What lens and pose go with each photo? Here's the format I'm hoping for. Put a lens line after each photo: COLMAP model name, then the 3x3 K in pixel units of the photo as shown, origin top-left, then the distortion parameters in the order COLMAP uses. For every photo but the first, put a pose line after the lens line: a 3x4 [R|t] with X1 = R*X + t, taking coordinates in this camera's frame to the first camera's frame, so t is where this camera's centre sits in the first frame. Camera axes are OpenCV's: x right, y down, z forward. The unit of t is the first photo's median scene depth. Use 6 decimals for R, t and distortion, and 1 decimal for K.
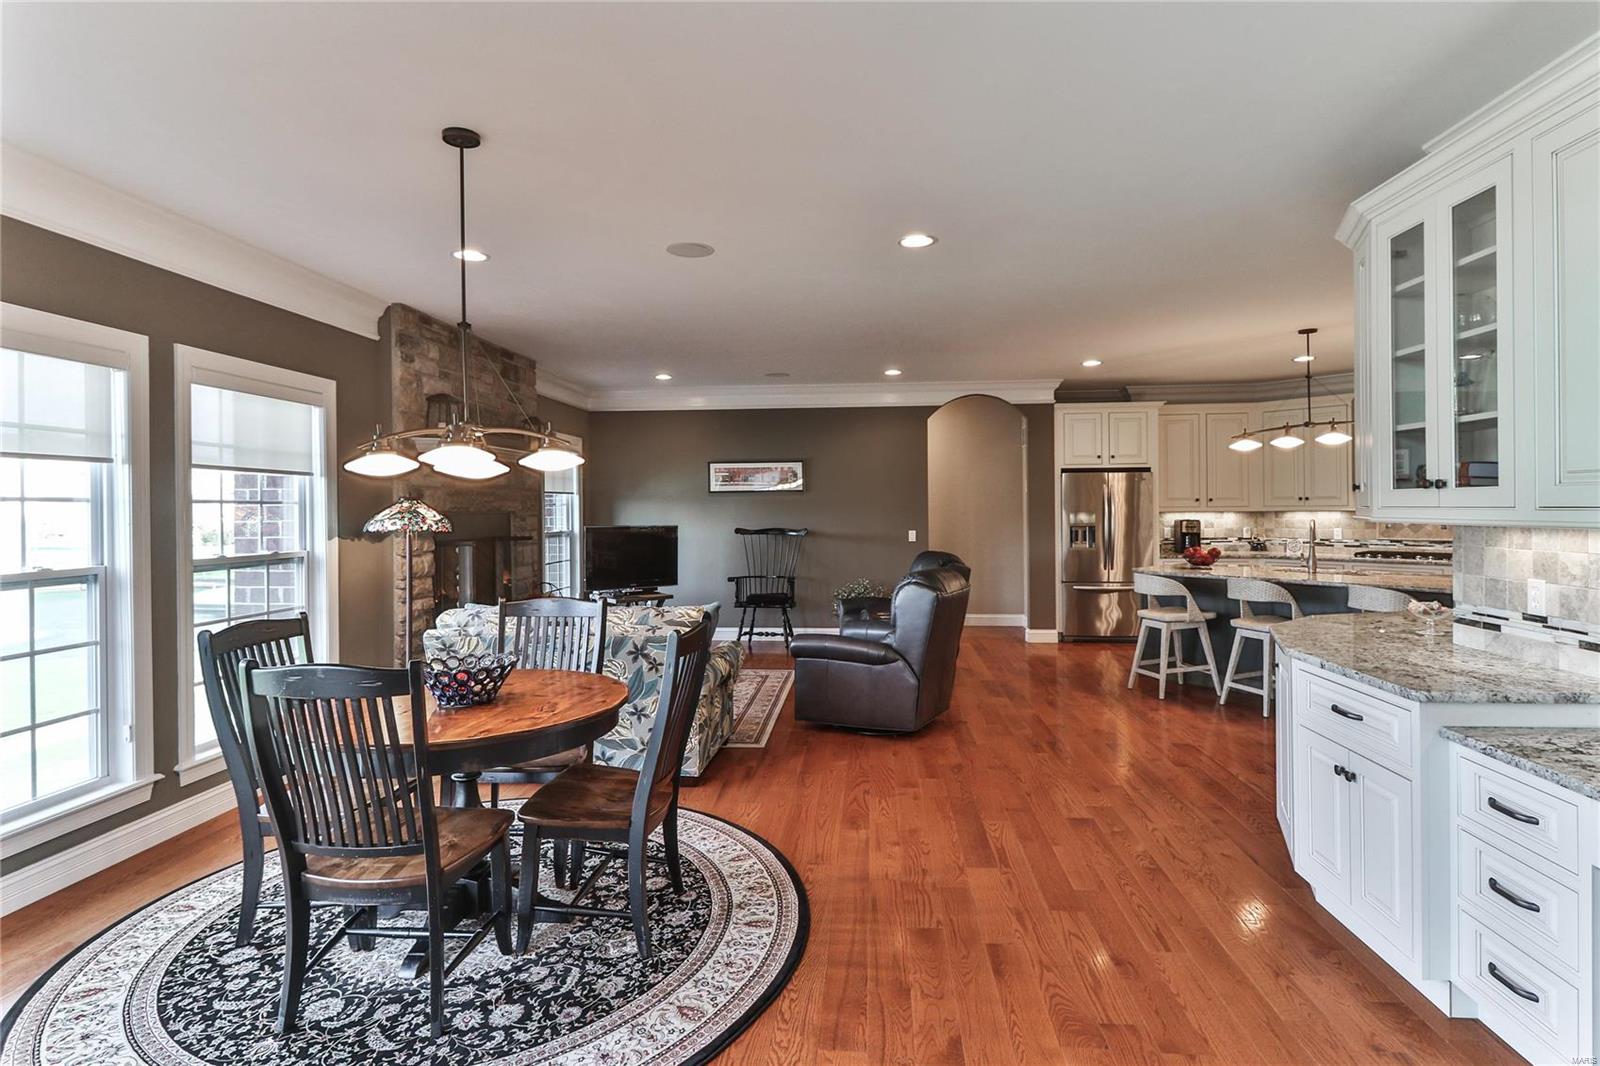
lens RADIAL K [[819.6, 0, 824.6], [0, 819.6, 512.3], [0, 0, 1]] dist [0.019395, -0.009069]
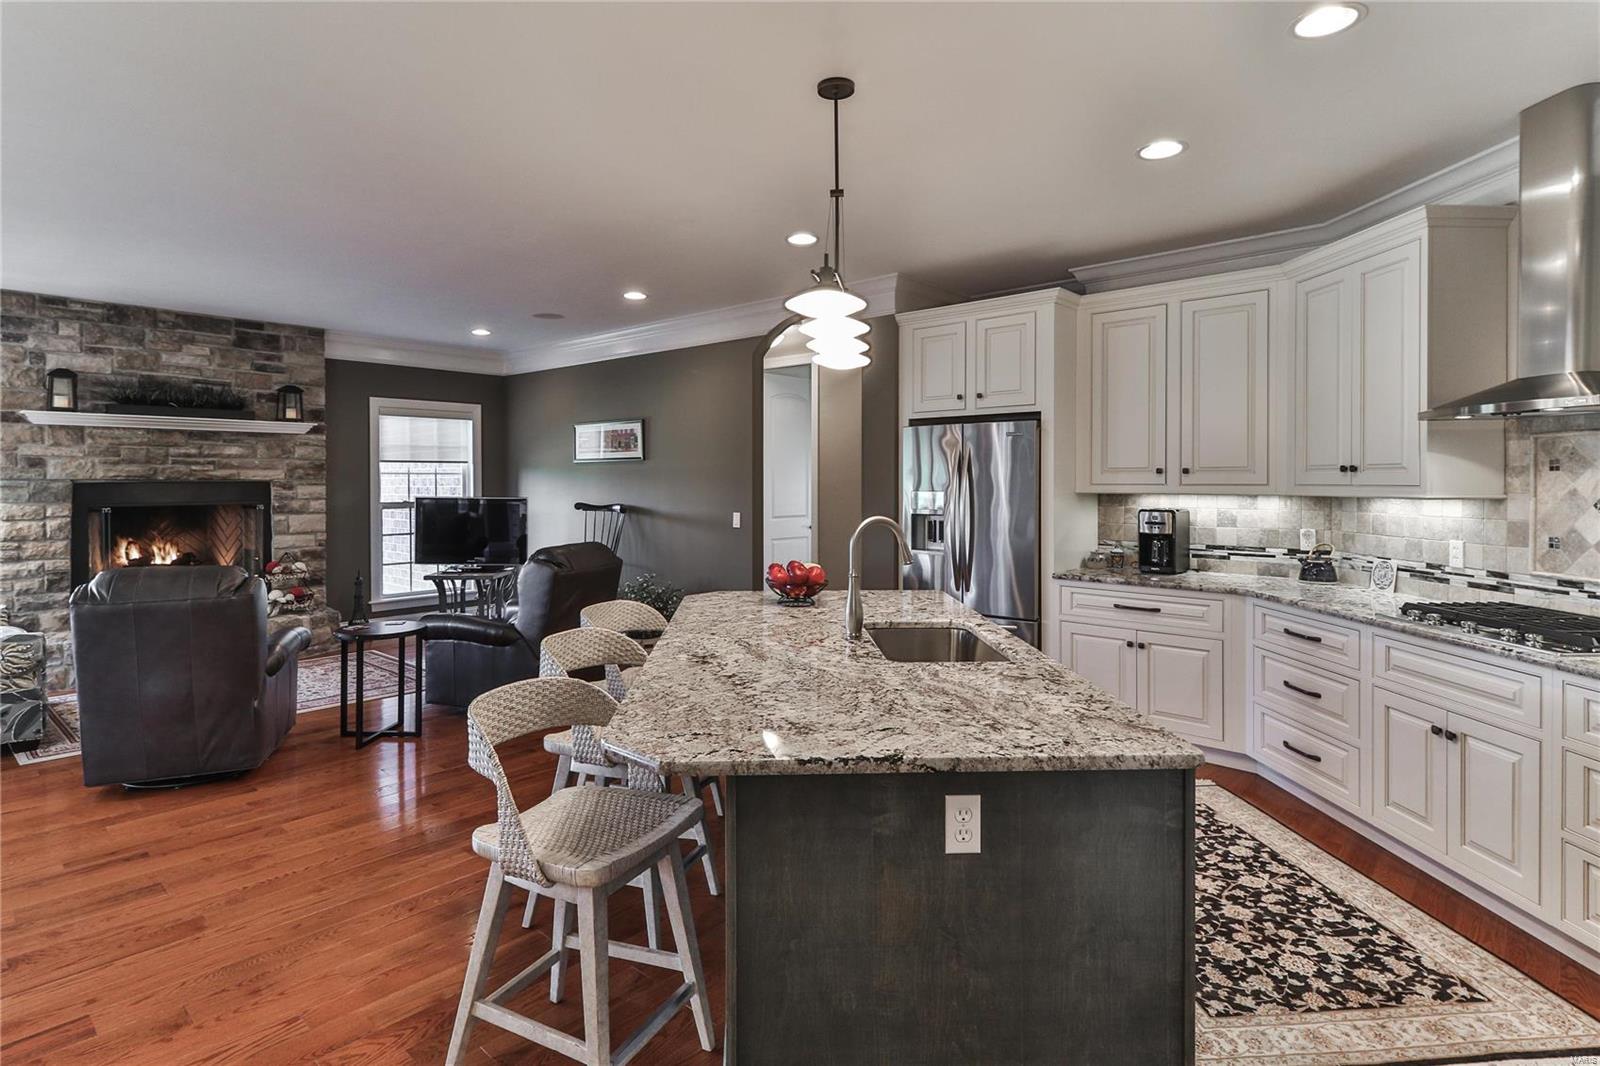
lens RADIAL K [[819.6, 0, 855.0], [0, 819.6, 502.2], [0, 0, 1]] dist [0.019395, -0.009069]
pose [[0.798574, 0.026431, -0.601315, 0.868220], [-0.011416, 0.999521, 0.028773, -0.011595], [0.601788, -0.016113, 0.798493, 0.671685]]
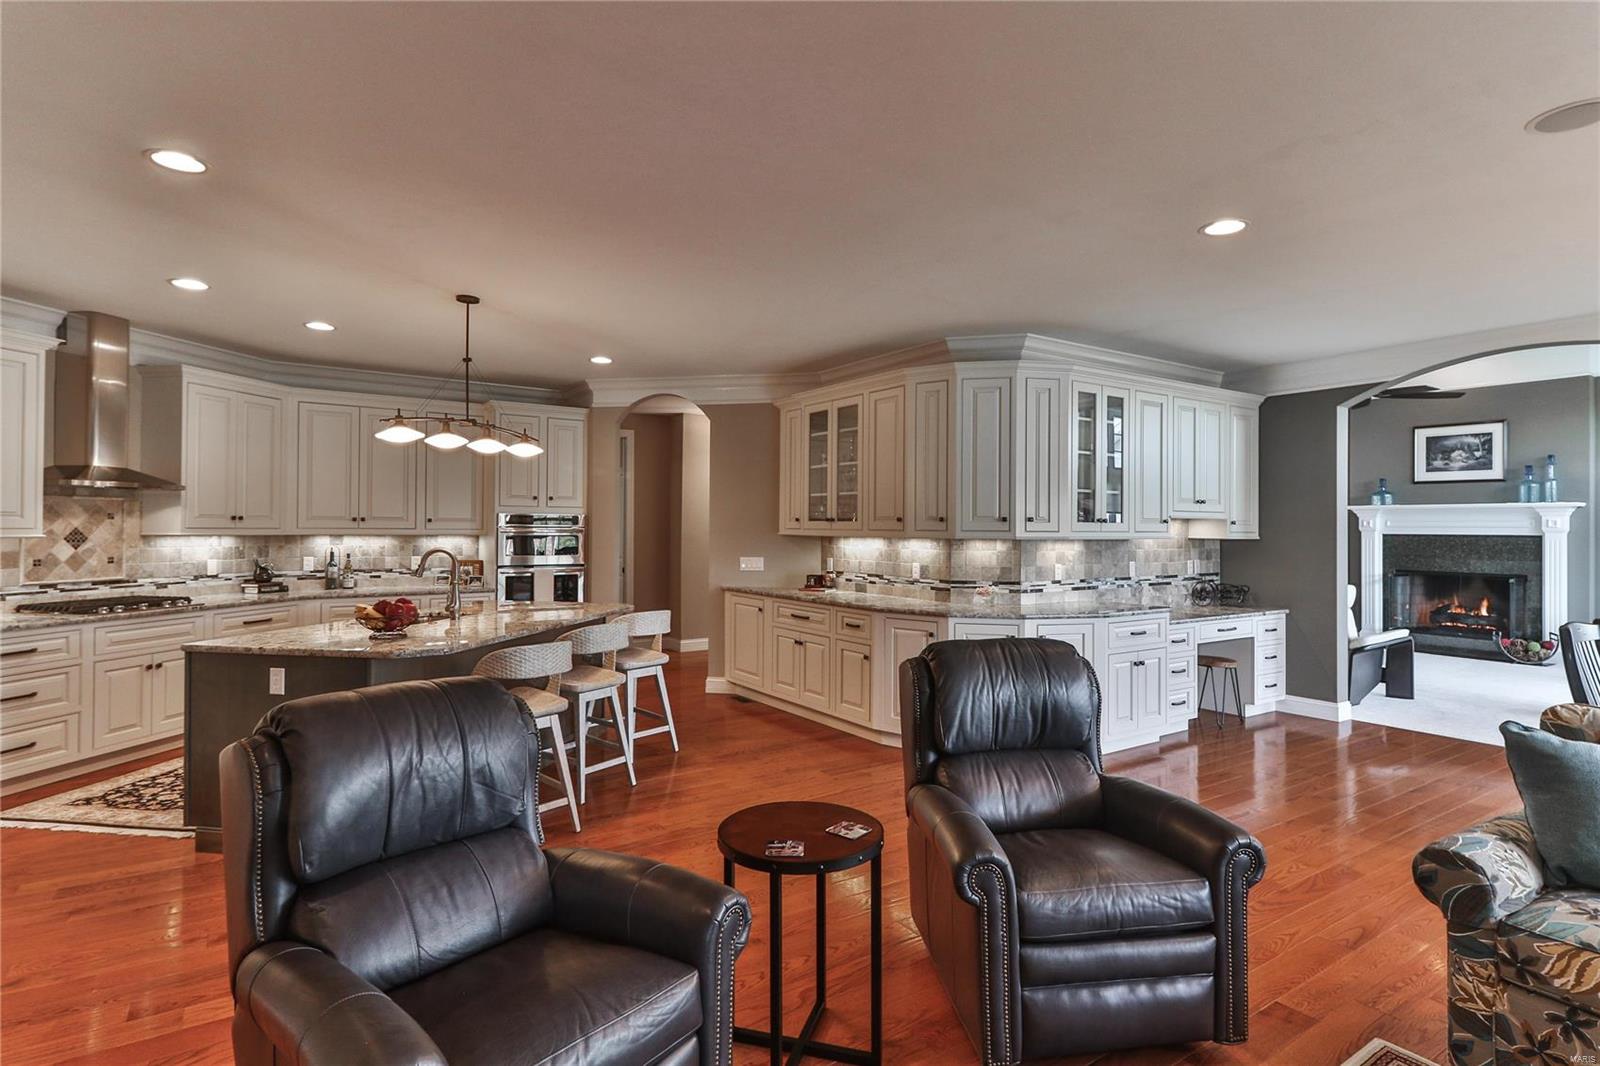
lens RADIAL K [[819.6, 0, 816.2], [0, 819.6, 525.4], [0, 0, 1]] dist [0.019395, -0.009069]
pose [[-0.607330, 0.008784, 0.794401, -0.211949], [0.005259, 0.999961, -0.007036, -0.004695], [-0.794432, -0.000095, -0.607353, 1.211543]]
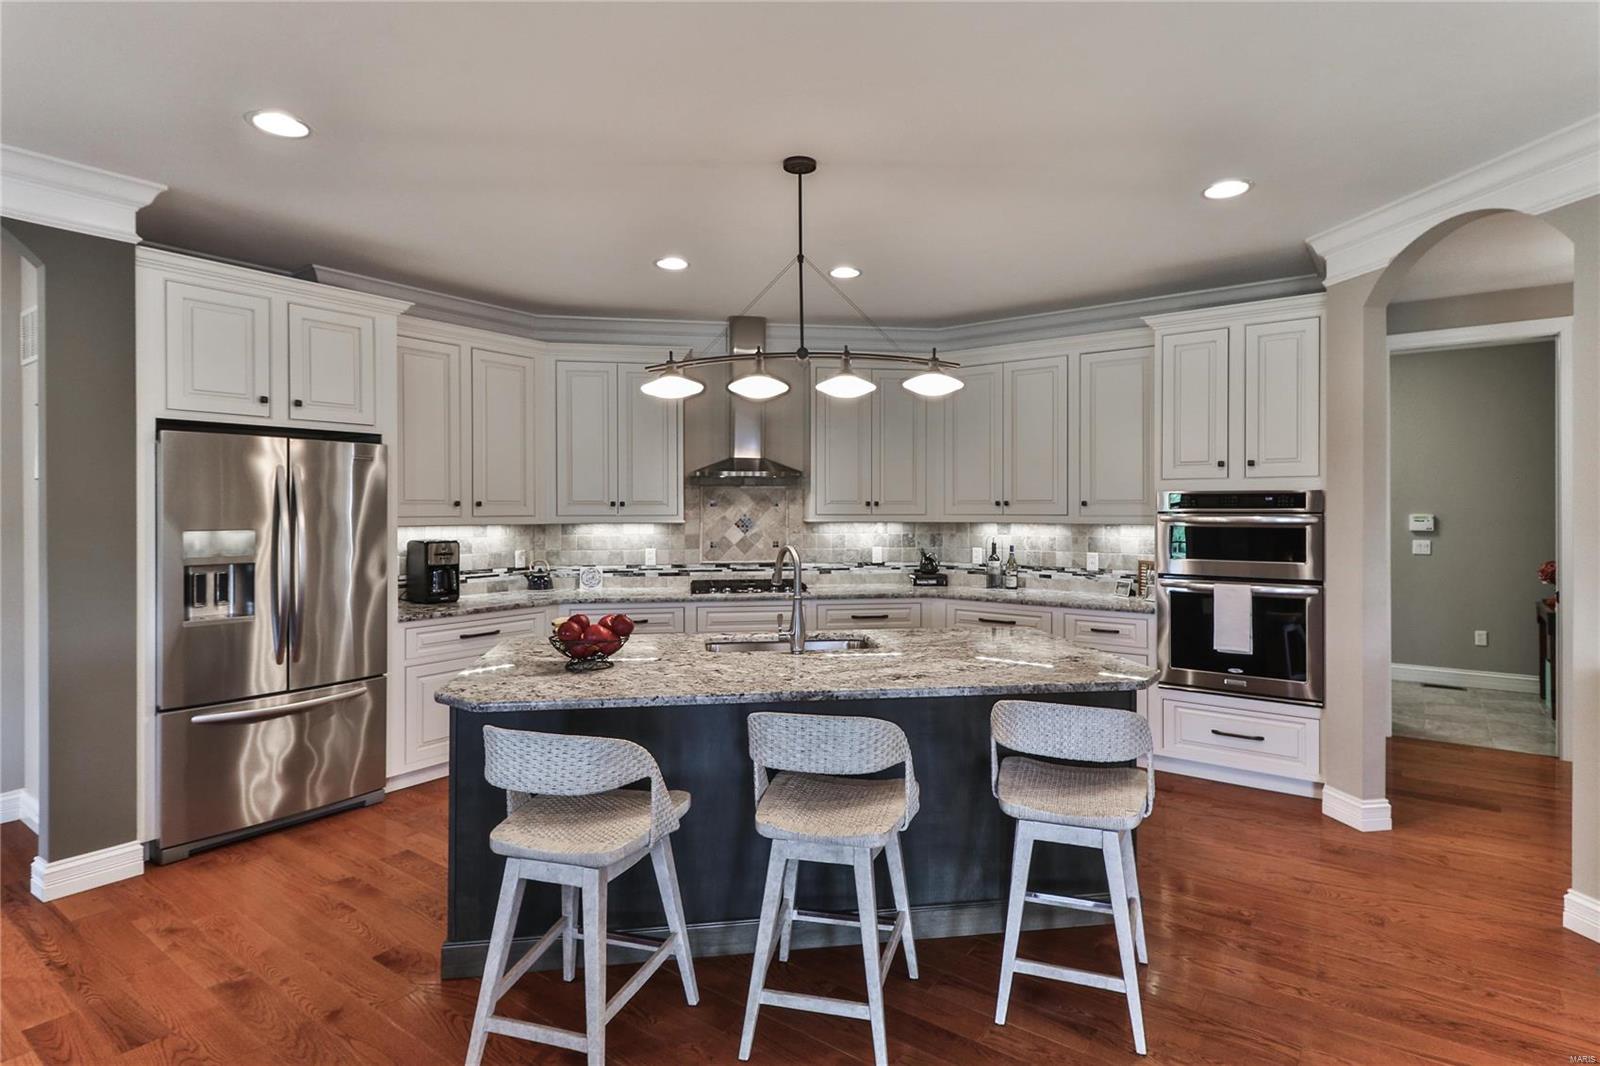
lens RADIAL K [[819.6, 0, 796.0], [0, 819.6, 511.9], [0, 0, 1]] dist [0.019395, -0.009069]
pose [[0.547105, 0.006244, 0.837040, 0.173918], [-0.000765, 0.999975, -0.006959, -0.008550], [-0.837063, 0.003167, 0.547097, 0.735082]]
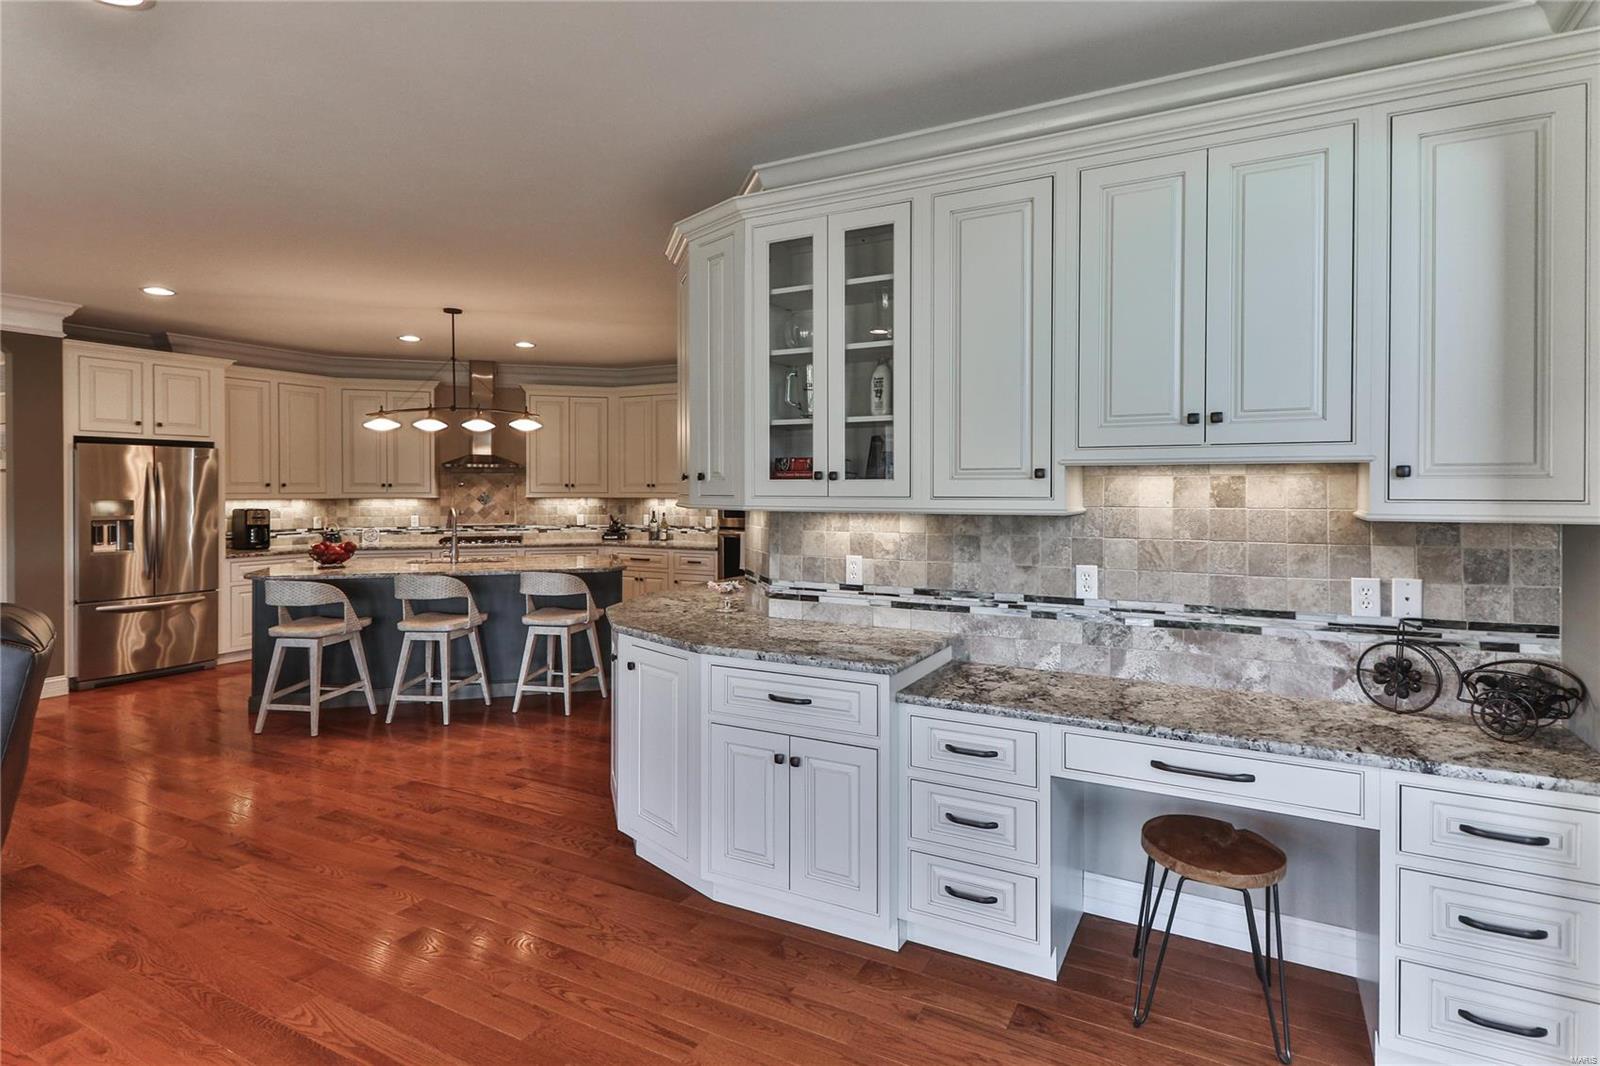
lens RADIAL K [[819.6, 0, 794.3], [0, 819.6, 495.4], [0, 0, 1]] dist [0.019395, -0.009069]
pose [[0.414562, 0.003558, 0.910014, -0.118874], [0.000363, 0.999992, -0.004075, -0.001268], [-0.910021, 0.002020, 0.414558, 0.244661]]
